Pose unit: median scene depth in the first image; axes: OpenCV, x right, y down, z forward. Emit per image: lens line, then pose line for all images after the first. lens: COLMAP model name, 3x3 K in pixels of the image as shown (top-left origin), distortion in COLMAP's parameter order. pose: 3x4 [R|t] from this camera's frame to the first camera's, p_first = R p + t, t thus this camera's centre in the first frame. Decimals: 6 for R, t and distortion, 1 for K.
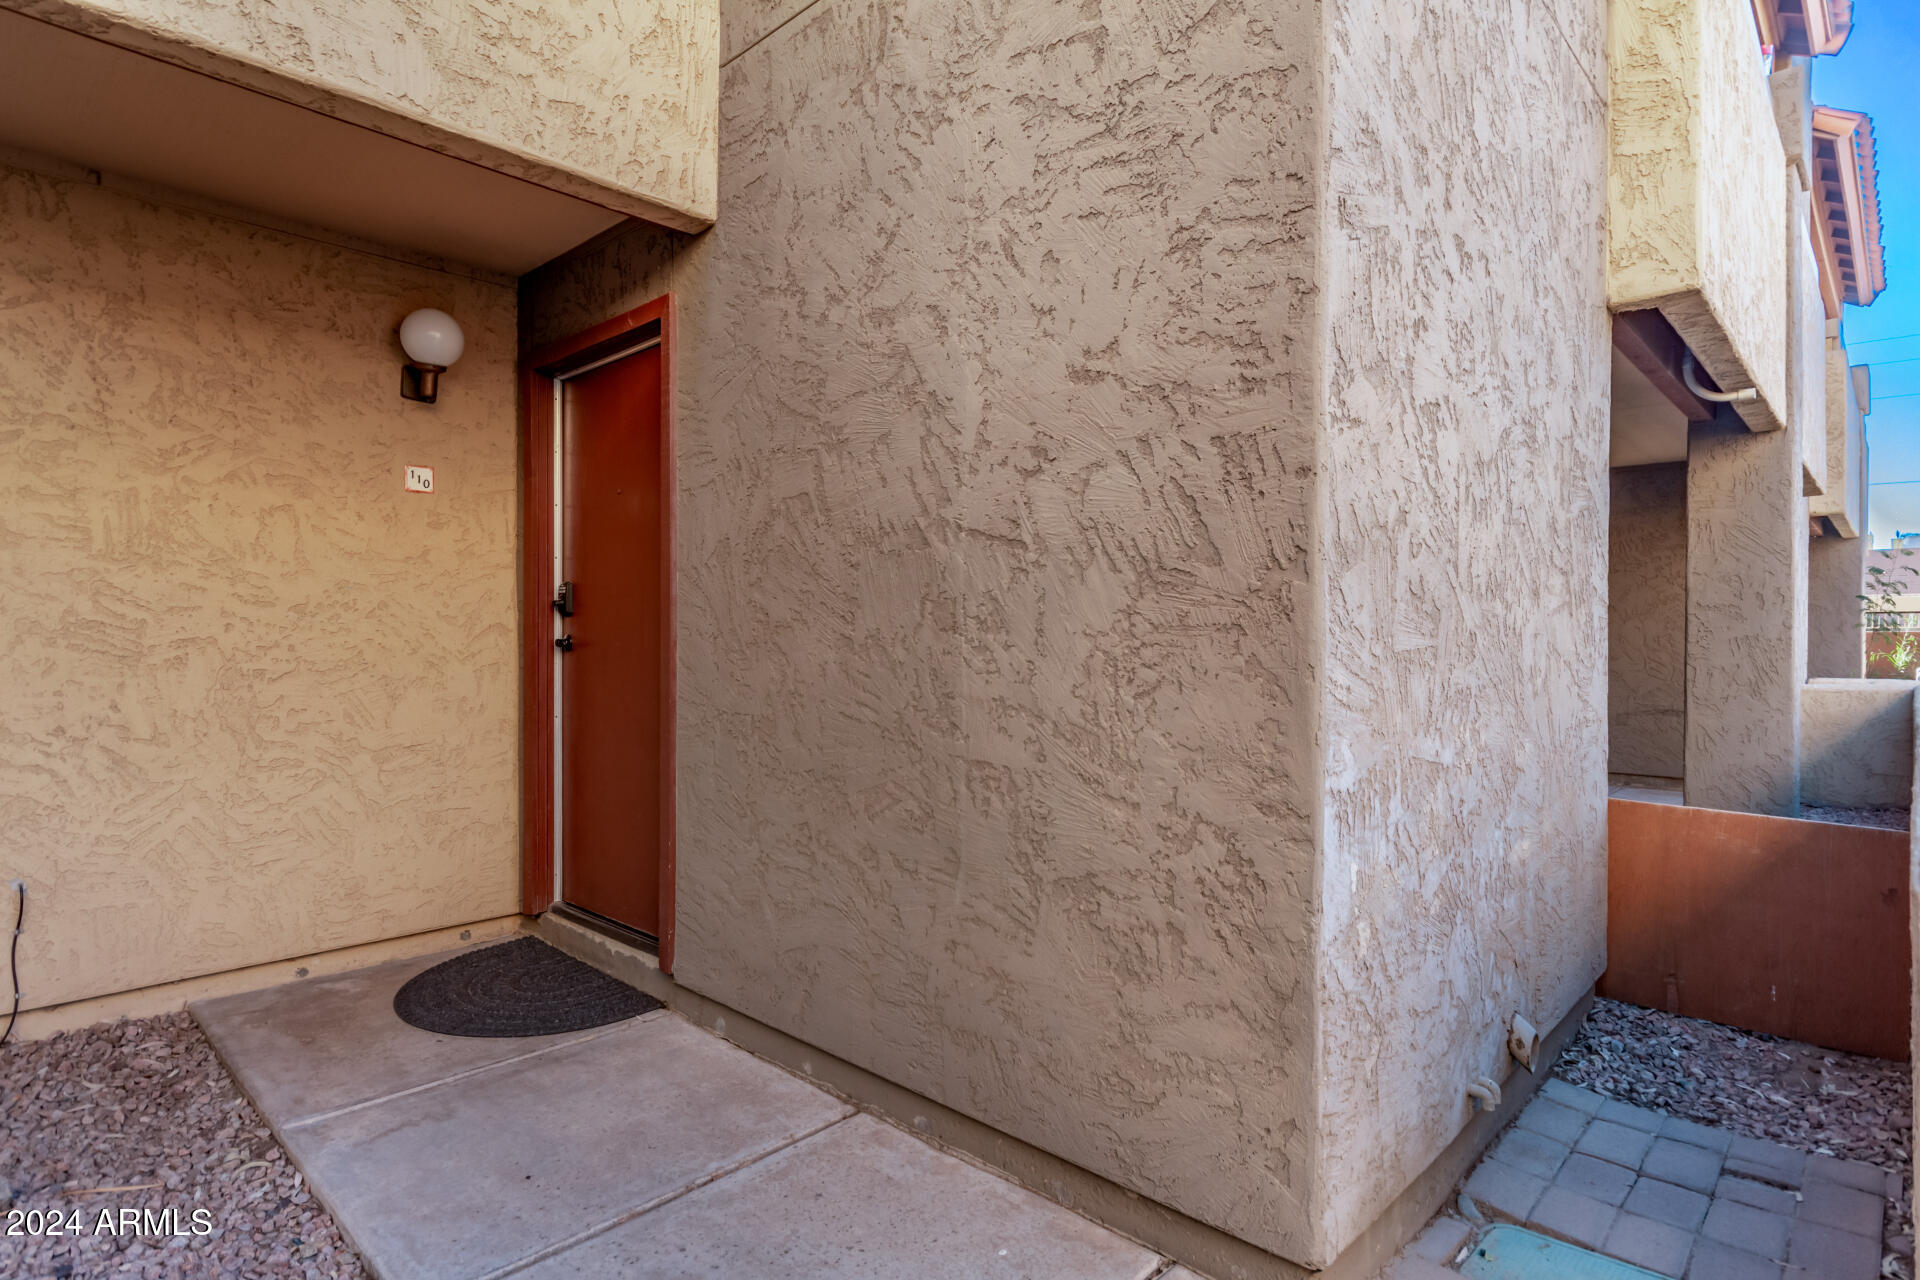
lens RADIAL K [[997.8, 0, 963.3], [0, 997.8, 641.3], [0, 0, 1]] dist [0.001803, 0.001945]
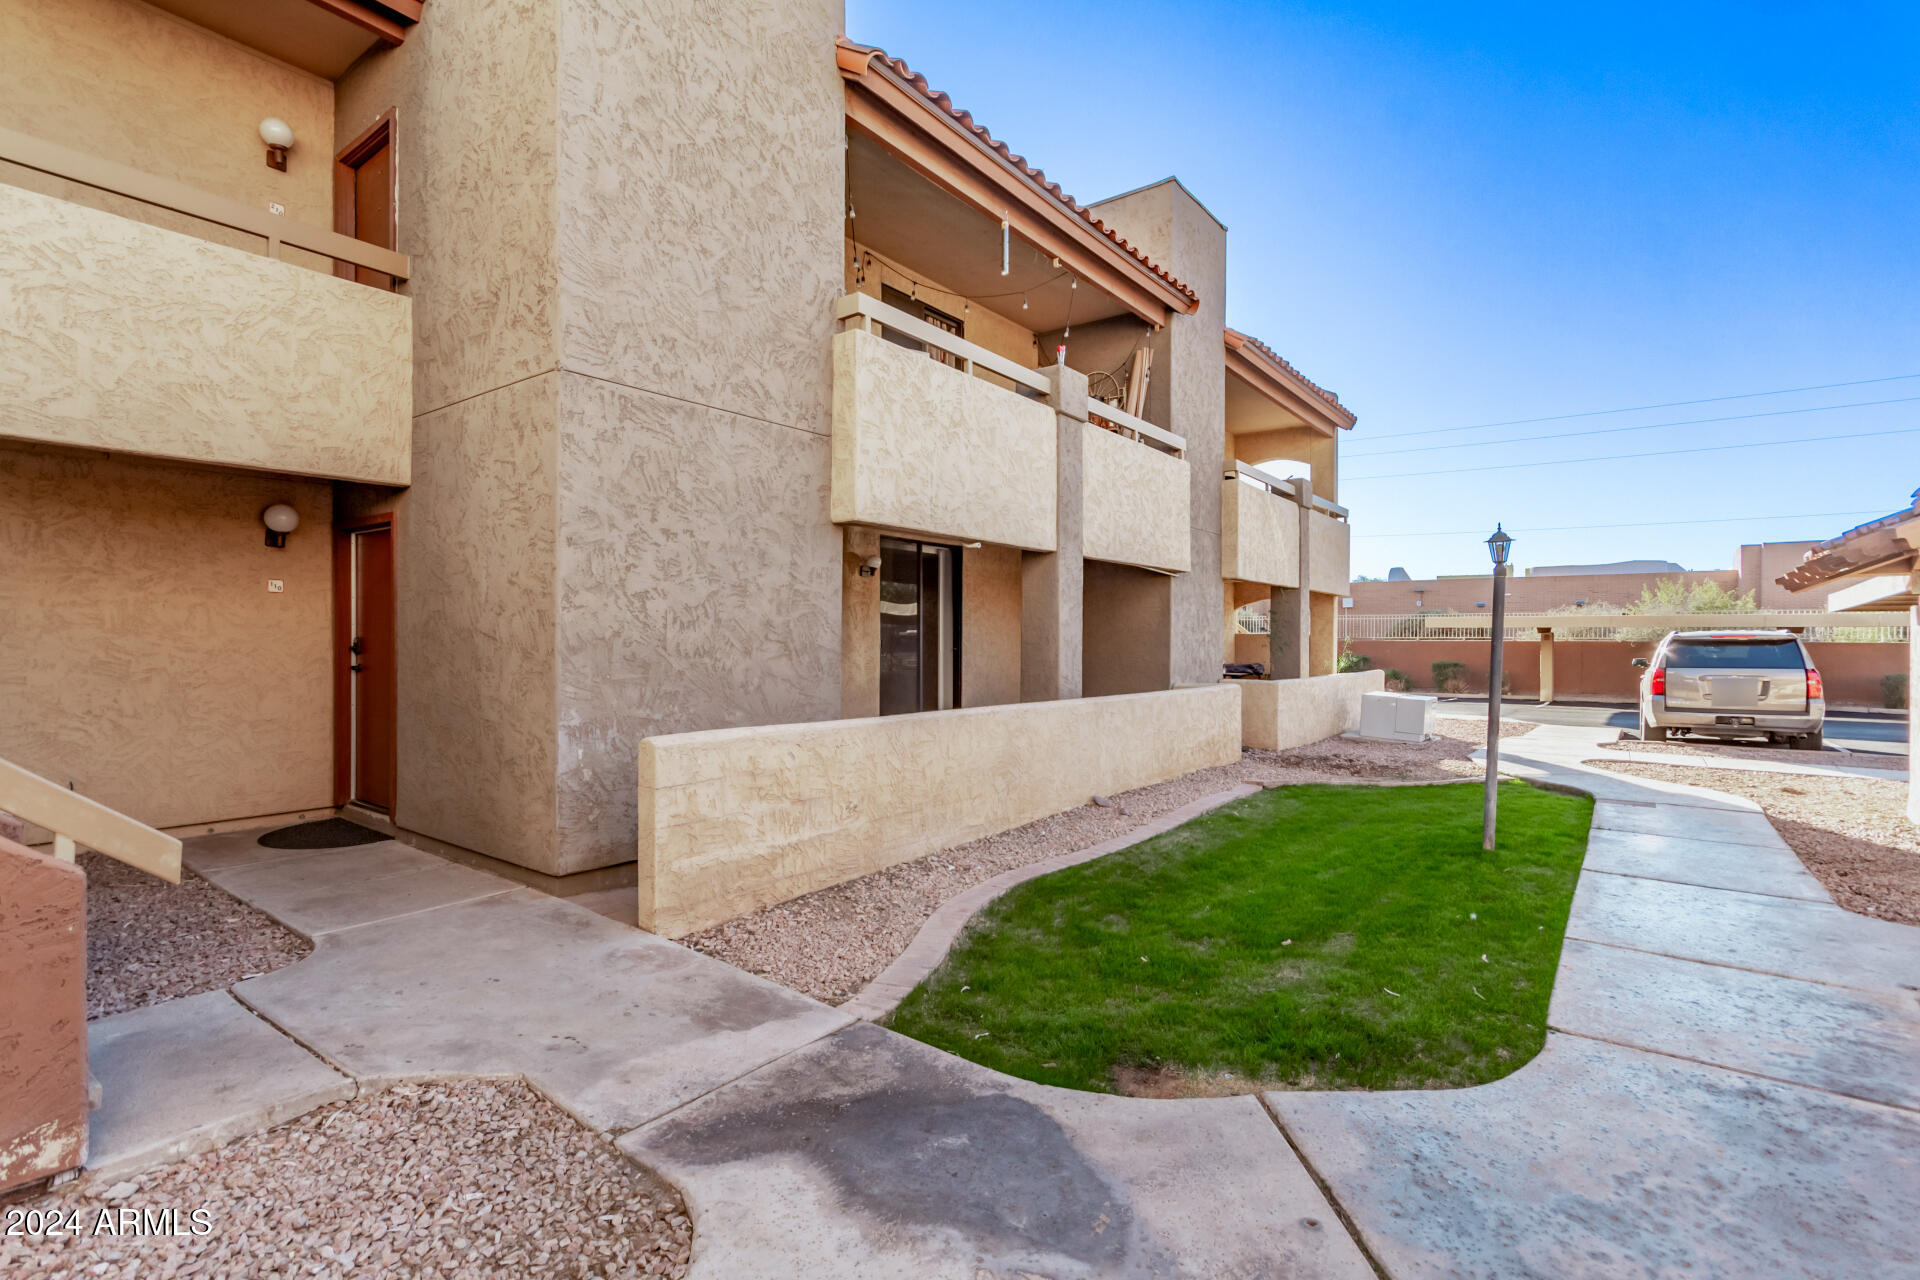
lens RADIAL K [[887.8, 0, 961.5], [0, 887.8, 640.8], [0, 0, 1]] dist [0.004834, -0.000181]
pose [[0.993907, 0.003133, 0.110177, 0.738252], [-0.003342, 0.999993, 0.001713, -0.072114], [-0.110171, -0.002071, 0.993910, -1.091360]]
